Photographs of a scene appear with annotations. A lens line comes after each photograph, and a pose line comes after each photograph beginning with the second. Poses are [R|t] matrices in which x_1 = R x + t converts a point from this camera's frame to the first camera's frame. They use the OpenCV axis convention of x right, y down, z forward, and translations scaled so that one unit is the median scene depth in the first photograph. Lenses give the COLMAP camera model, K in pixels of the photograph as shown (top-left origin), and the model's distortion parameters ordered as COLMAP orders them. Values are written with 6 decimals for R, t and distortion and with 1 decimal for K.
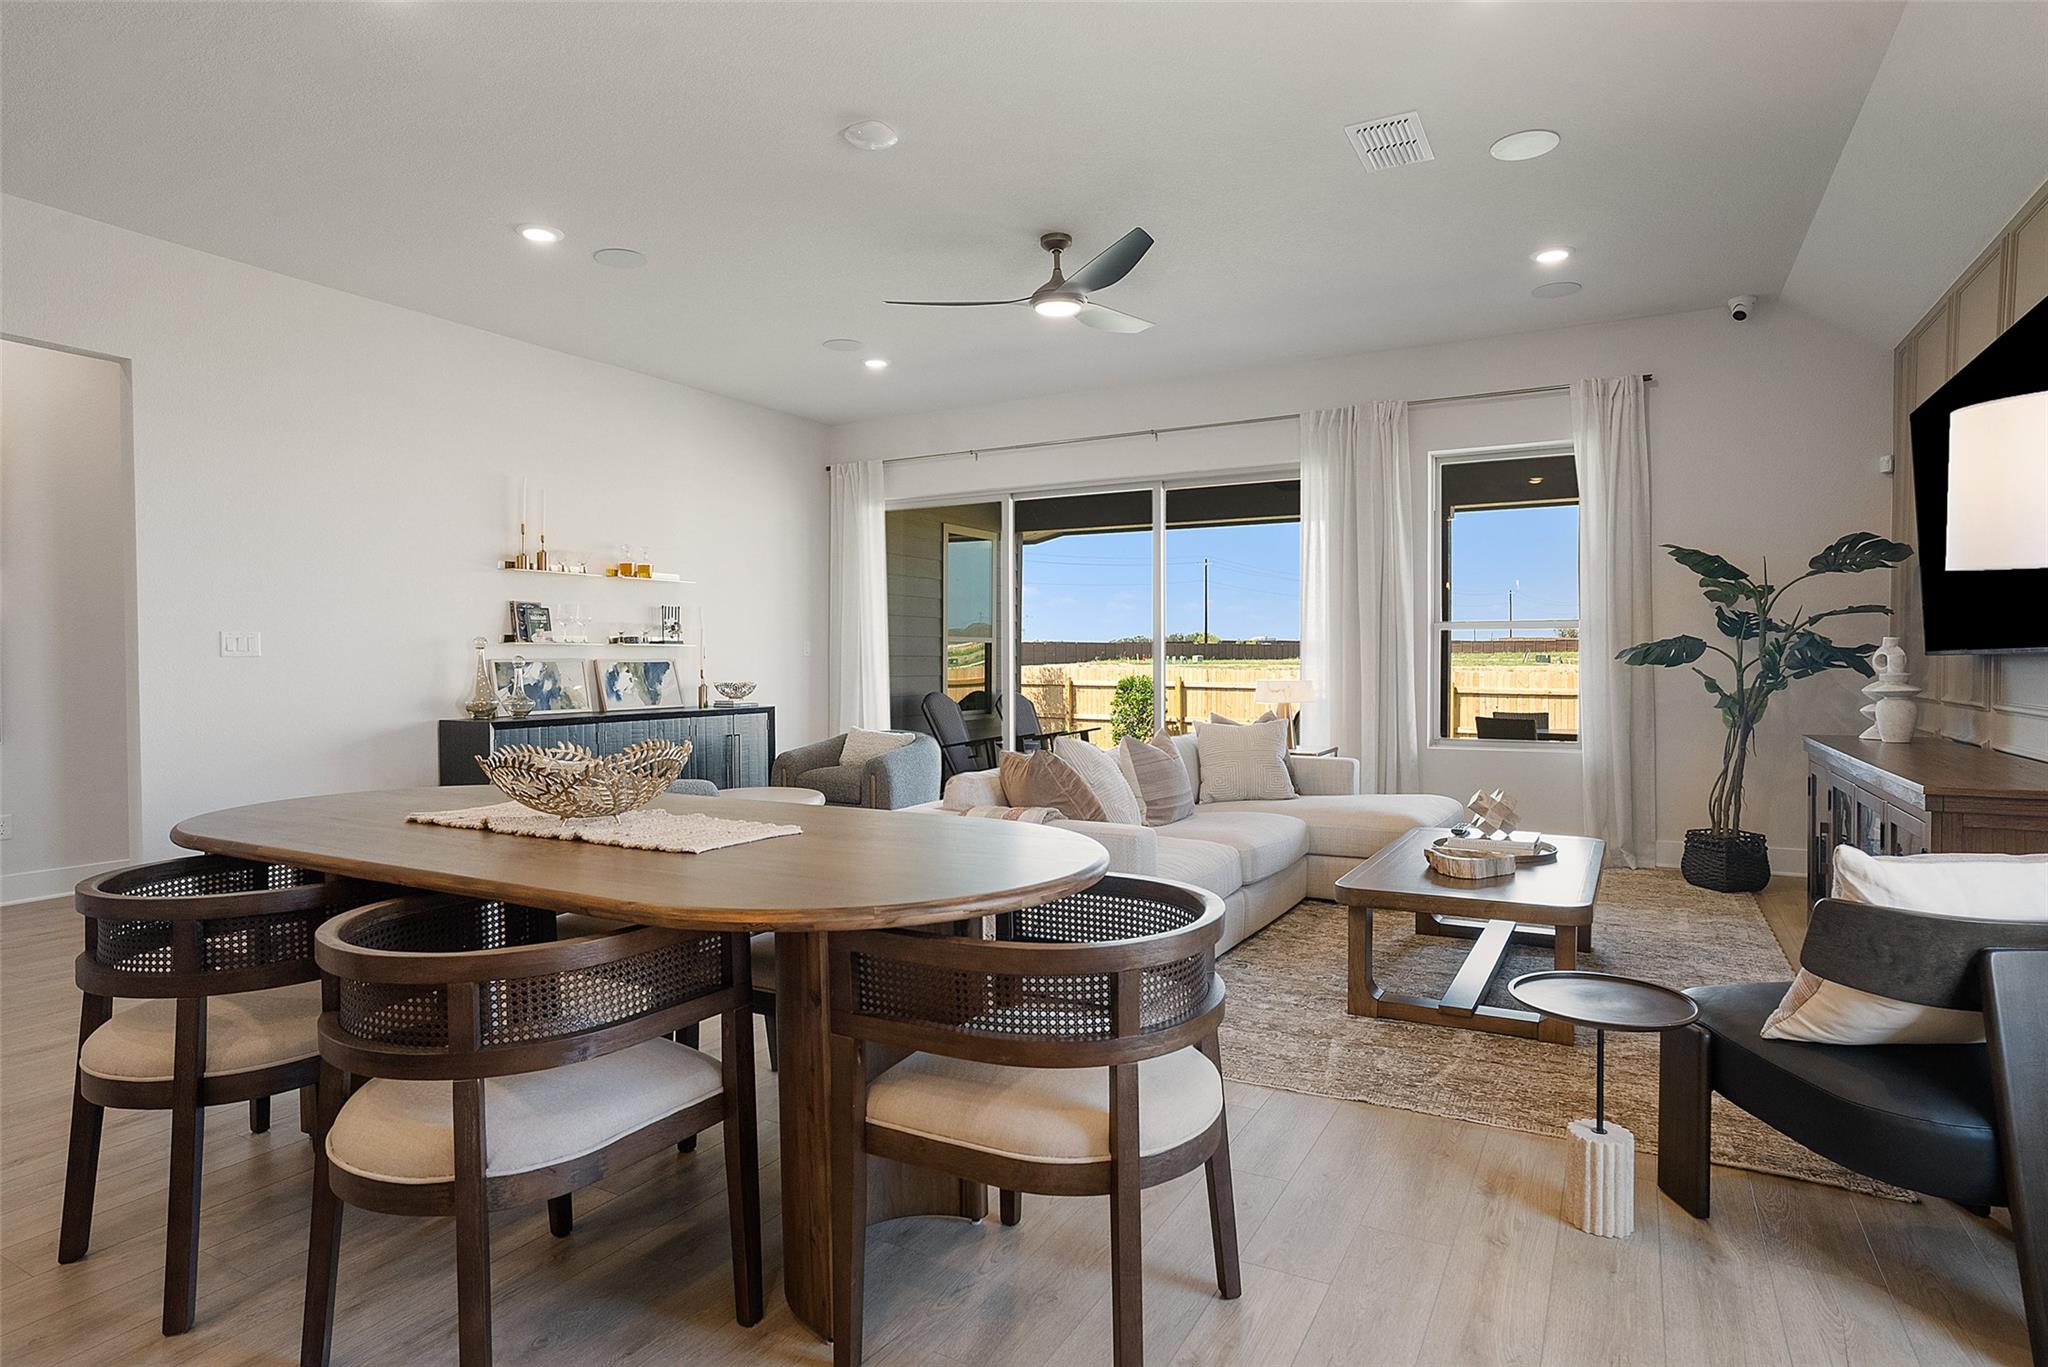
lens RADIAL K [[1075.8, 0, 994.3], [0, 1075.8, 684.8], [0, 0, 1]] dist [-0.053461, 0.002241]
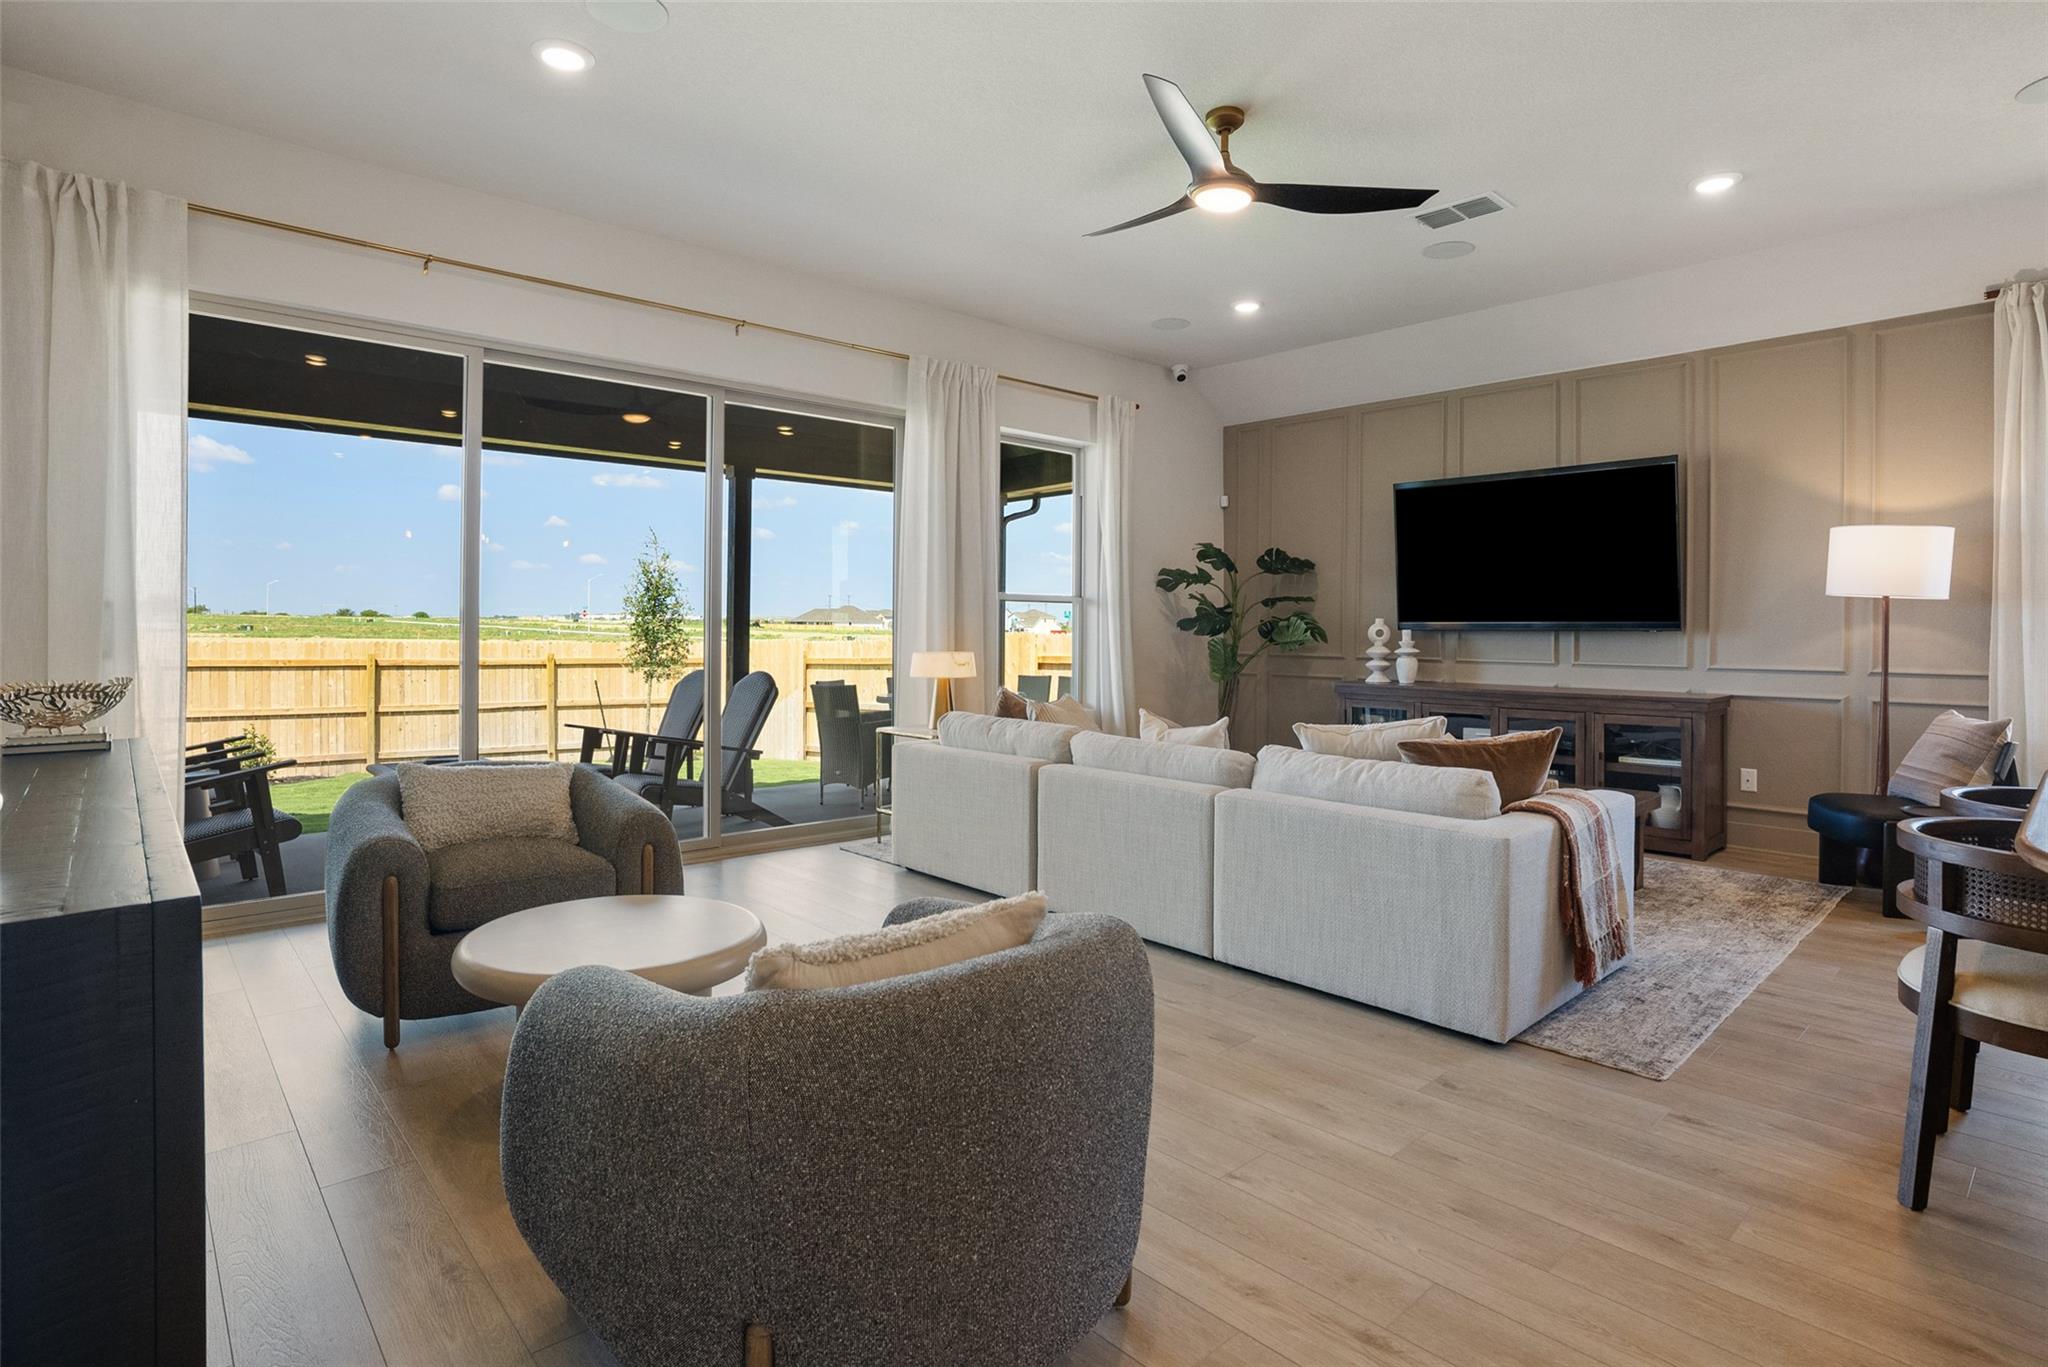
lens RADIAL K [[1038.2, 0, 1051.7], [0, 1038.2, 628.6], [0, 0, 1]] dist [-0.033646, 0.011004]
pose [[0.287210, 0.001858, 0.957866, -0.561980], [0.019168, 0.999787, -0.007686, -0.016494], [-0.957676, 0.020568, 0.287113, 0.695644]]
